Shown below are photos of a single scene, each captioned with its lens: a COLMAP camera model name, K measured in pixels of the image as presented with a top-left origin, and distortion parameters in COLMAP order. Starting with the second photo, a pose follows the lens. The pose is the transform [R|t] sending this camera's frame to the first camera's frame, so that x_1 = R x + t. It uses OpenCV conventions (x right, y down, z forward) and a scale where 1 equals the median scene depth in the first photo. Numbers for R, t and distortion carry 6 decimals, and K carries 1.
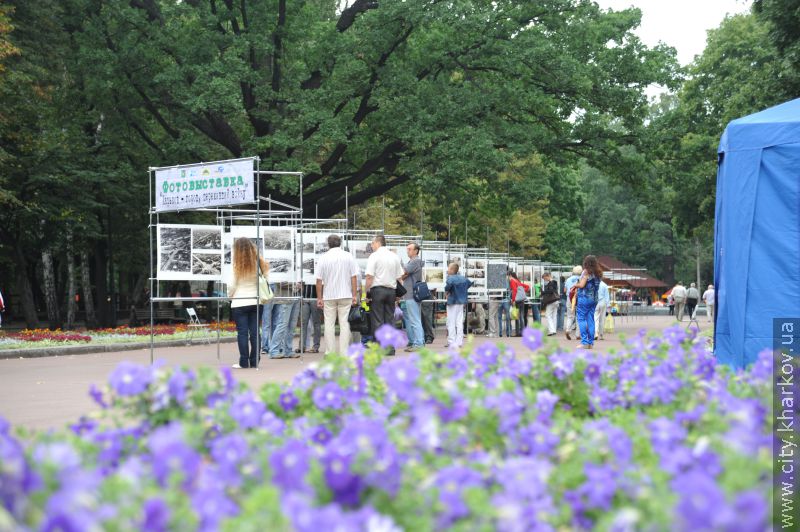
lens RADIAL K [[2428.8, 0, 427.1], [0, 2428.8, 273.4], [0, 0, 1]] dist [0.964713, 0.000000]
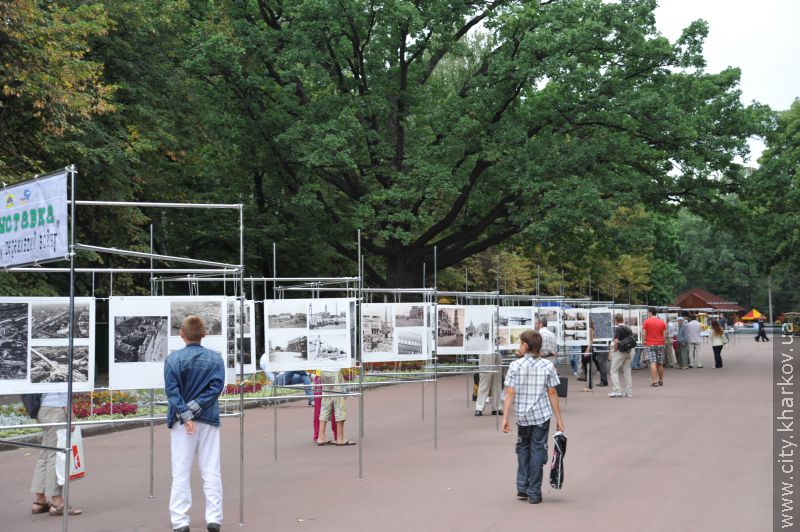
lens RADIAL K [[1335.8, 0, 403.2], [0, 1335.8, 282.2], [0, 0, 1]] dist [0.194353, 0.000000]
pose [[0.991127, -0.009590, -0.132573, 0.019646], [0.008904, 0.999944, -0.005765, -0.012433], [0.132621, 0.004533, 0.991156, 0.420695]]
